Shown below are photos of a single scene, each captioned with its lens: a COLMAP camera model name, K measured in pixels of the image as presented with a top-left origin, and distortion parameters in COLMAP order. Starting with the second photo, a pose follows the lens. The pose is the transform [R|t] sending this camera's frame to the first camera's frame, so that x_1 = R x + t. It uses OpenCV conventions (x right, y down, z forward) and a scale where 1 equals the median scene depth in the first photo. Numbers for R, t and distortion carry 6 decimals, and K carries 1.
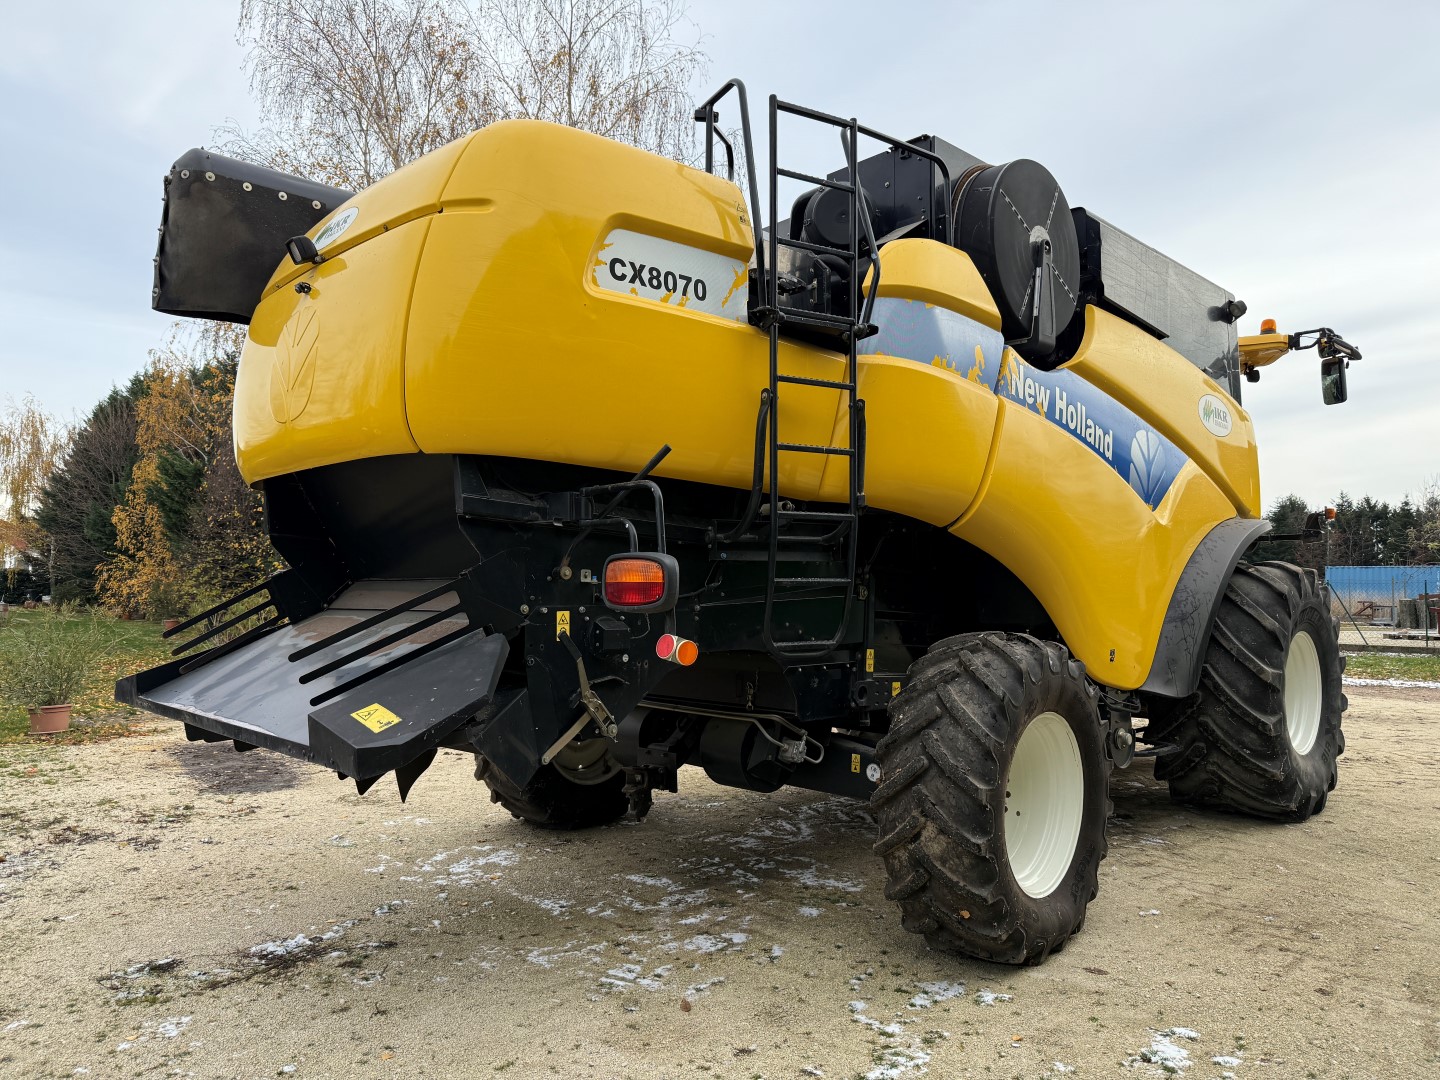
lens RADIAL K [[1005.7, 0, 711.0], [0, 1005.7, 538.0], [0, 0, 1]] dist [0.100913, -0.131118]
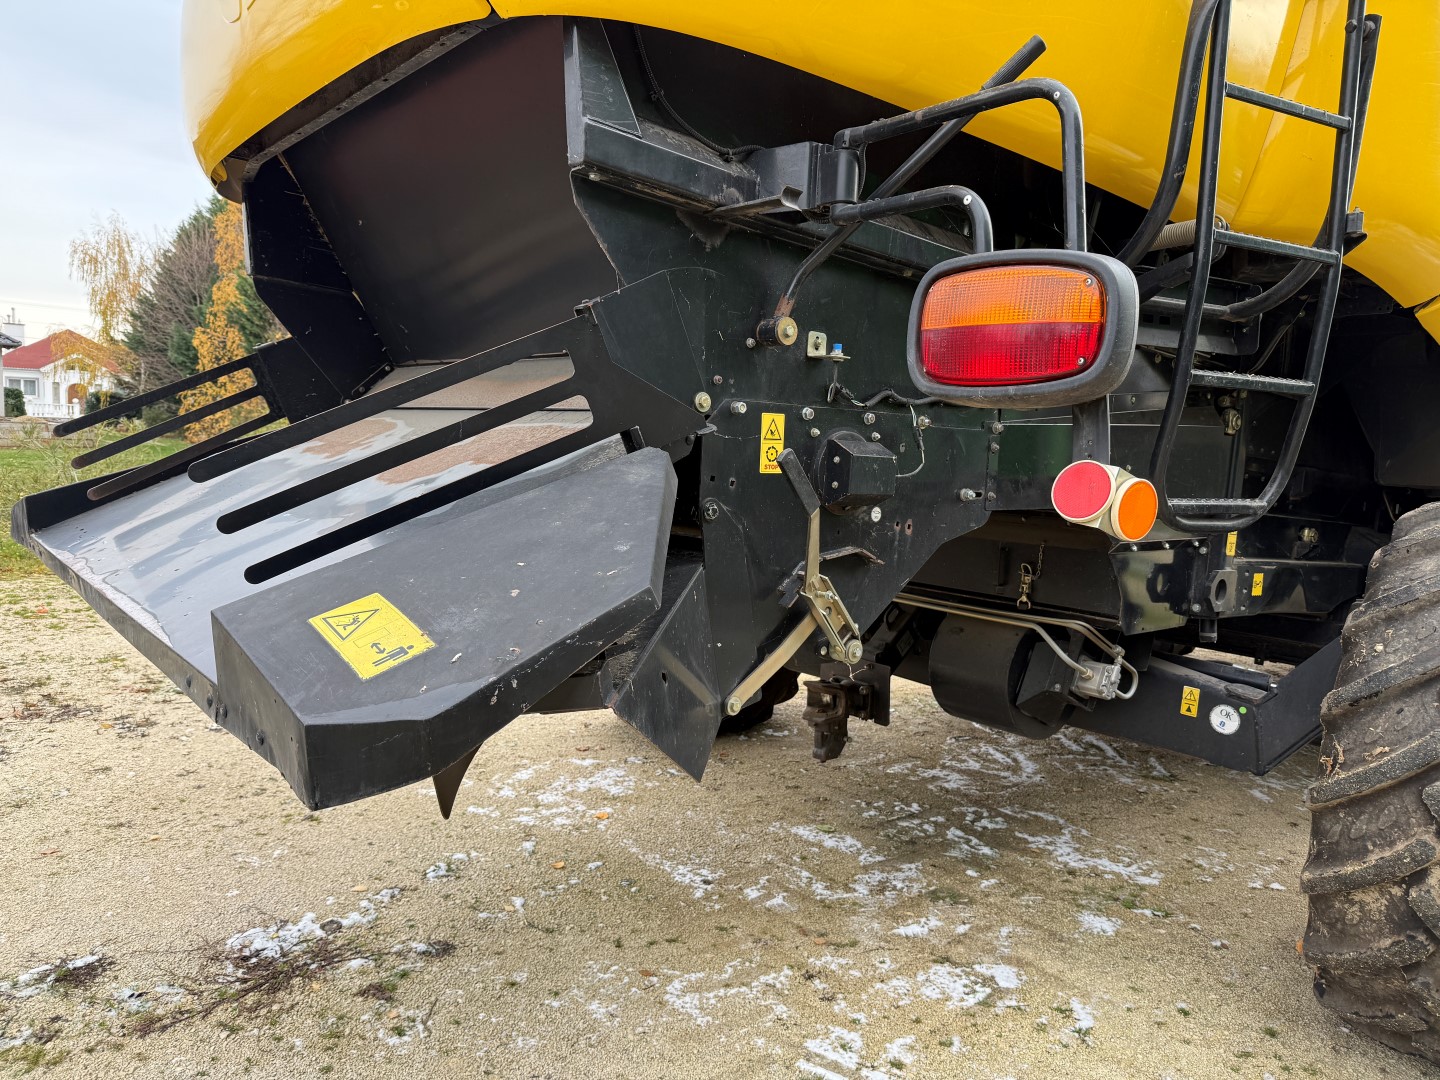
lens RADIAL K [[1030.8, 0, 733.5], [0, 1030.8, 542.5], [0, 0, 1]] dist [0.071714, -0.090968]
pose [[0.996958, 0.050893, -0.059026, -0.104636], [-0.041860, 0.988504, 0.145283, 0.049184], [0.065742, -0.142370, 0.987628, 0.386749]]
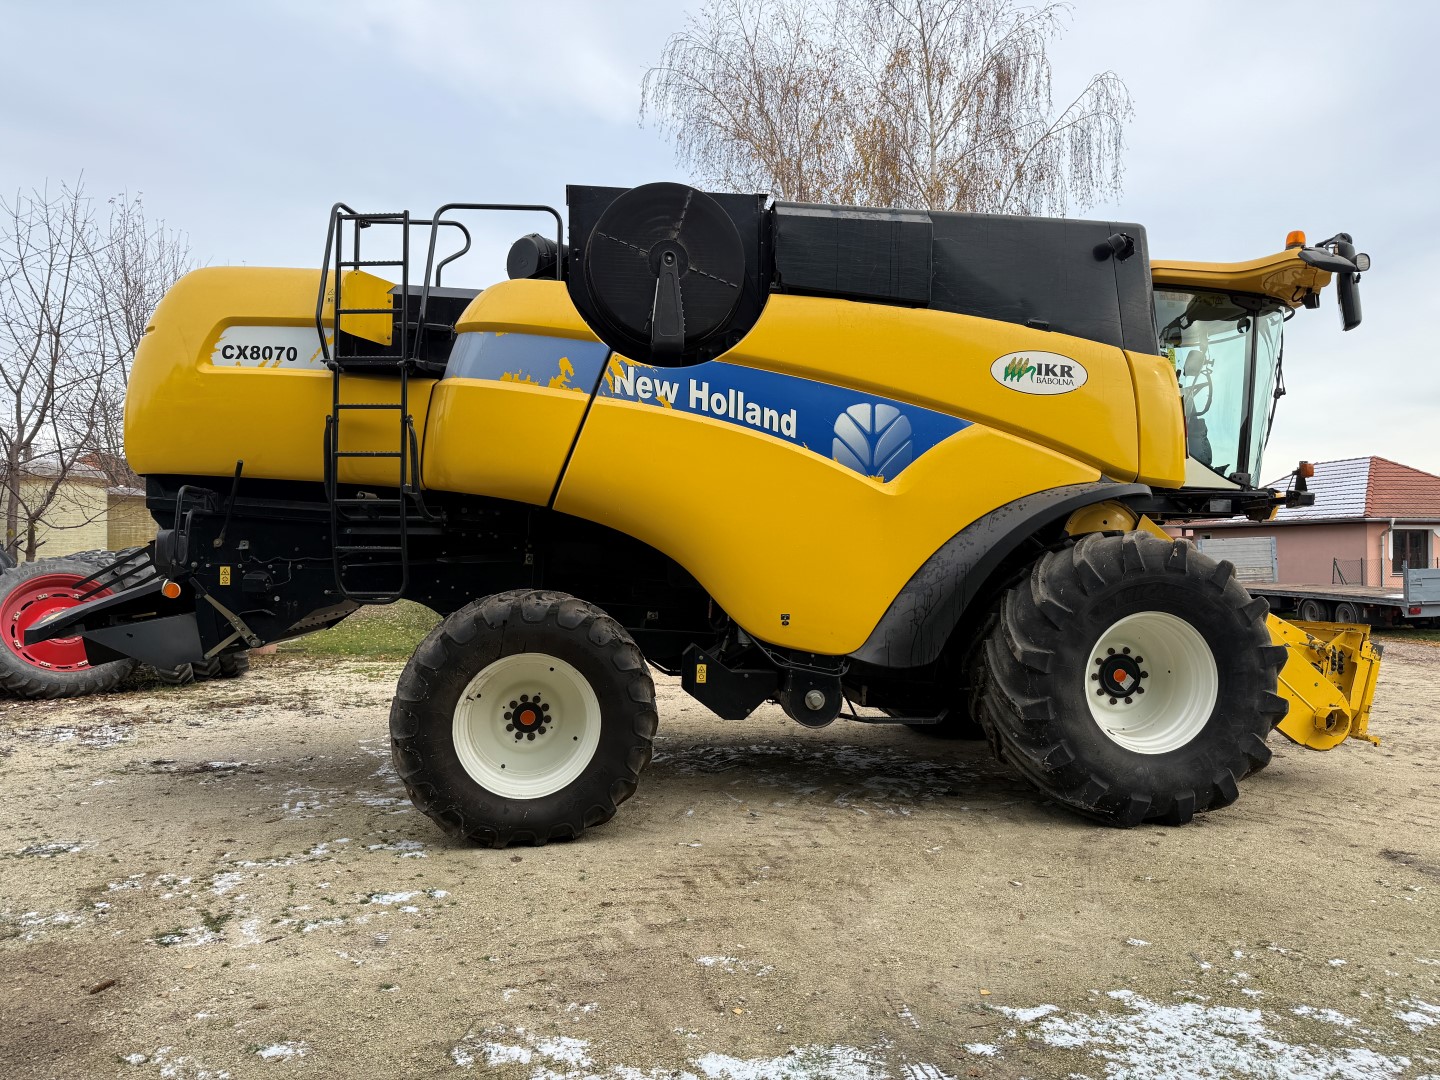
lens RADIAL K [[998.2, 0, 720.0], [0, 998.2, 540.0], [0, 0, 1]] dist [0.153086, -0.269684]
pose [[0.798691, -0.014324, -0.601571, 1.150696], [0.017751, 0.999842, -0.000240, 0.034857], [0.601479, -0.010486, 0.798820, 0.138968]]
